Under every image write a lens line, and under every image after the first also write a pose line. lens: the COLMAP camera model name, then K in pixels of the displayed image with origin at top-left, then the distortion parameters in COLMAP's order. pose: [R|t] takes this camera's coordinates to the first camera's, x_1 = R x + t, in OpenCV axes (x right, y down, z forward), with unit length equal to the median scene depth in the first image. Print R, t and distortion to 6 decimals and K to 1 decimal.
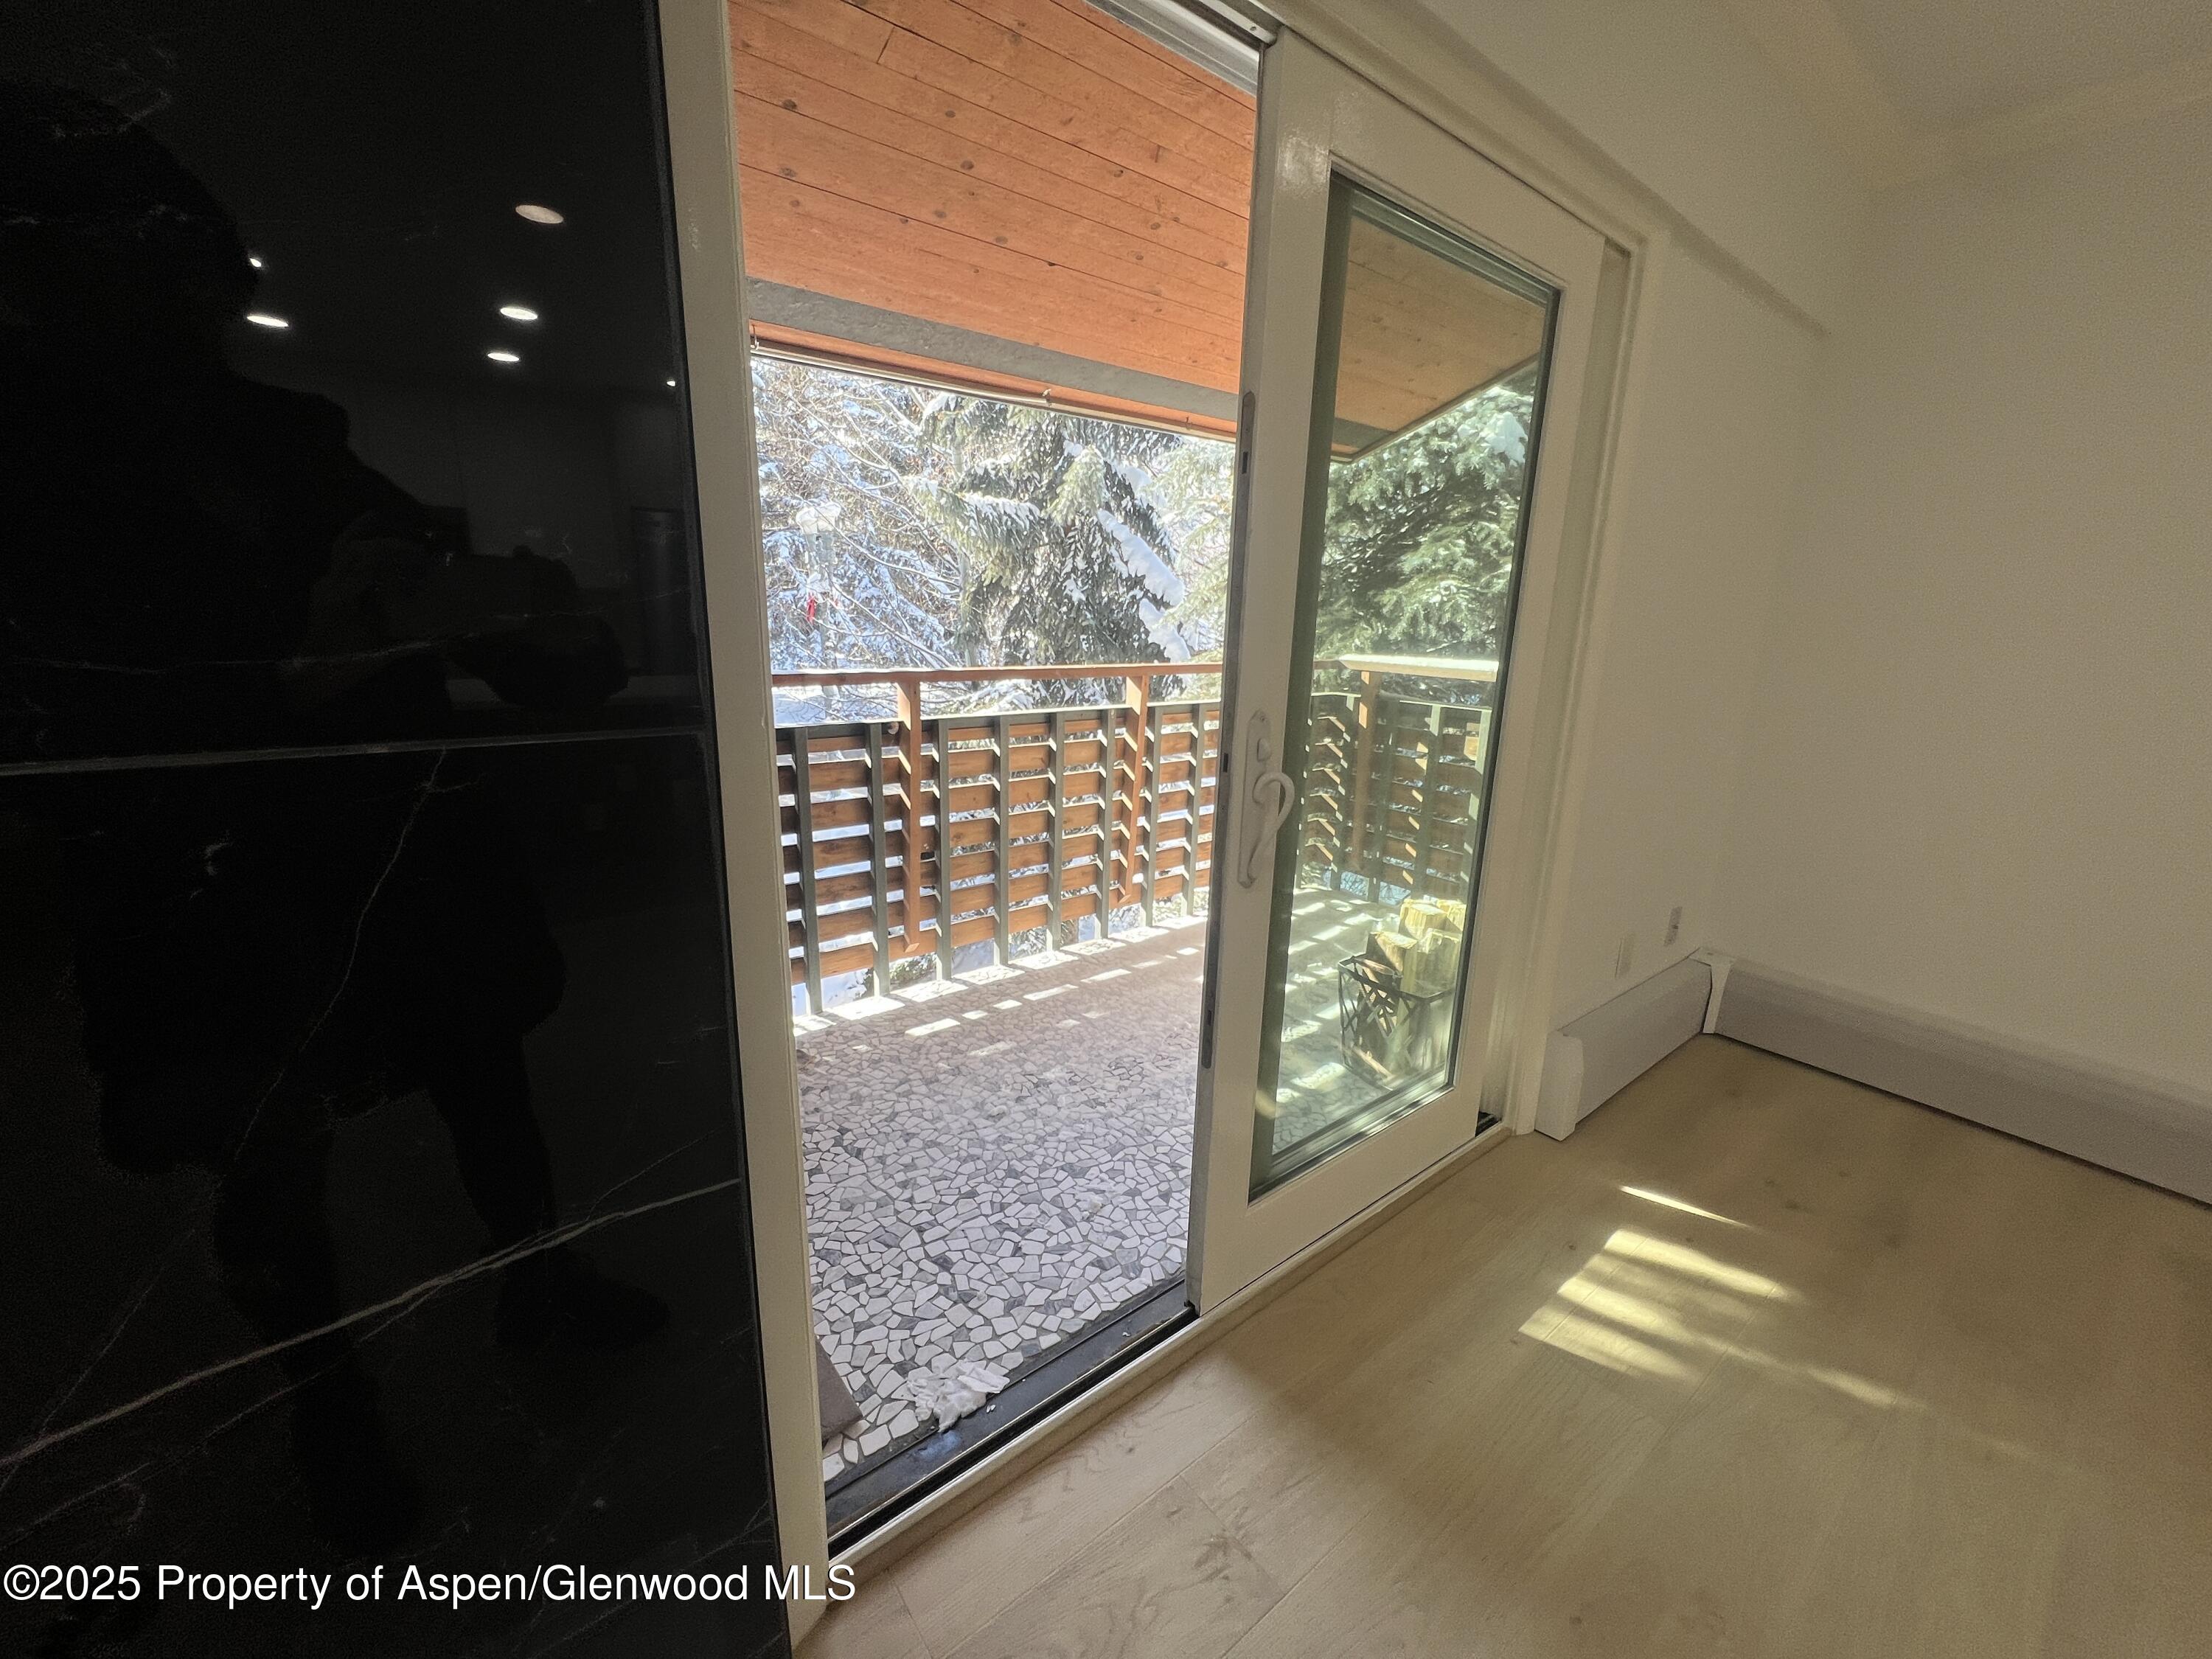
lens RADIAL K [[883.2, 0, 1094.9], [0, 883.2, 818.5], [0, 0, 1]] dist [0.004251, 0.000030]
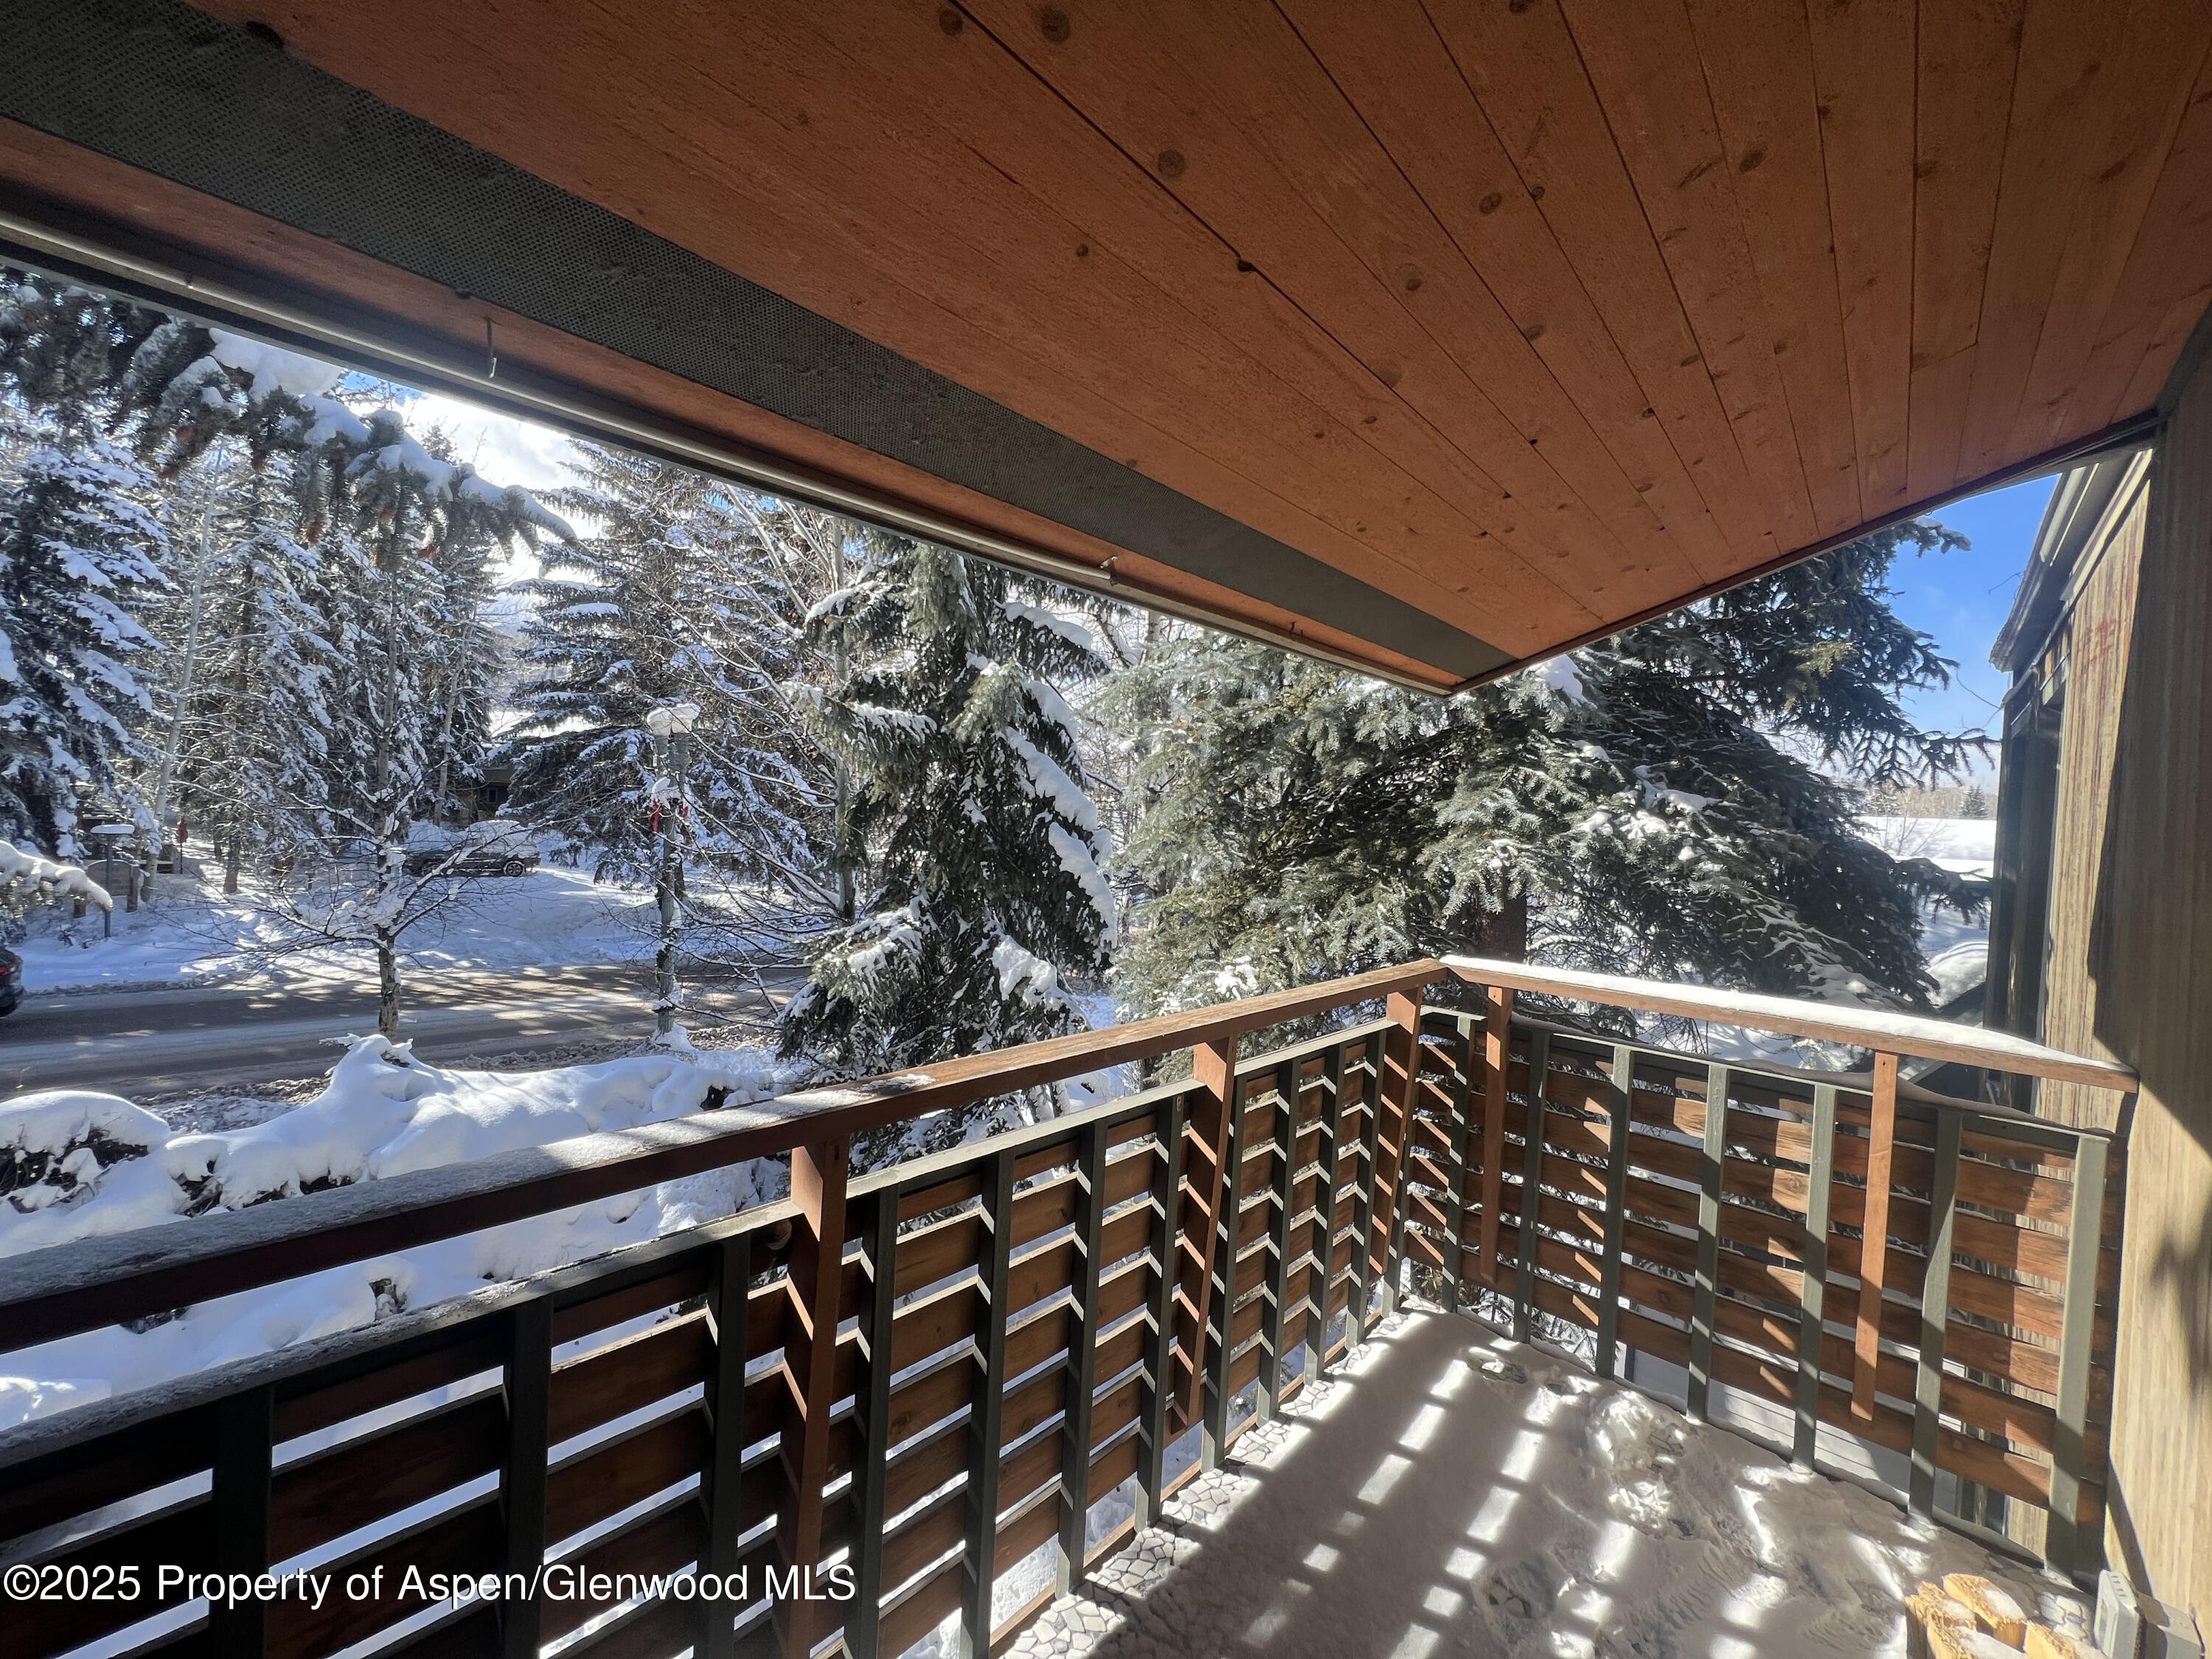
lens RADIAL K [[883.2, 0, 1104.4], [0, 883.2, 821.3], [0, 0, 1]] dist [0.004251, 0.000030]
pose [[0.986447, 0.019208, 0.162955, -0.040146], [0.017123, 0.975651, -0.218659, -0.056606], [-0.163187, 0.218485, 0.962099, 0.140656]]
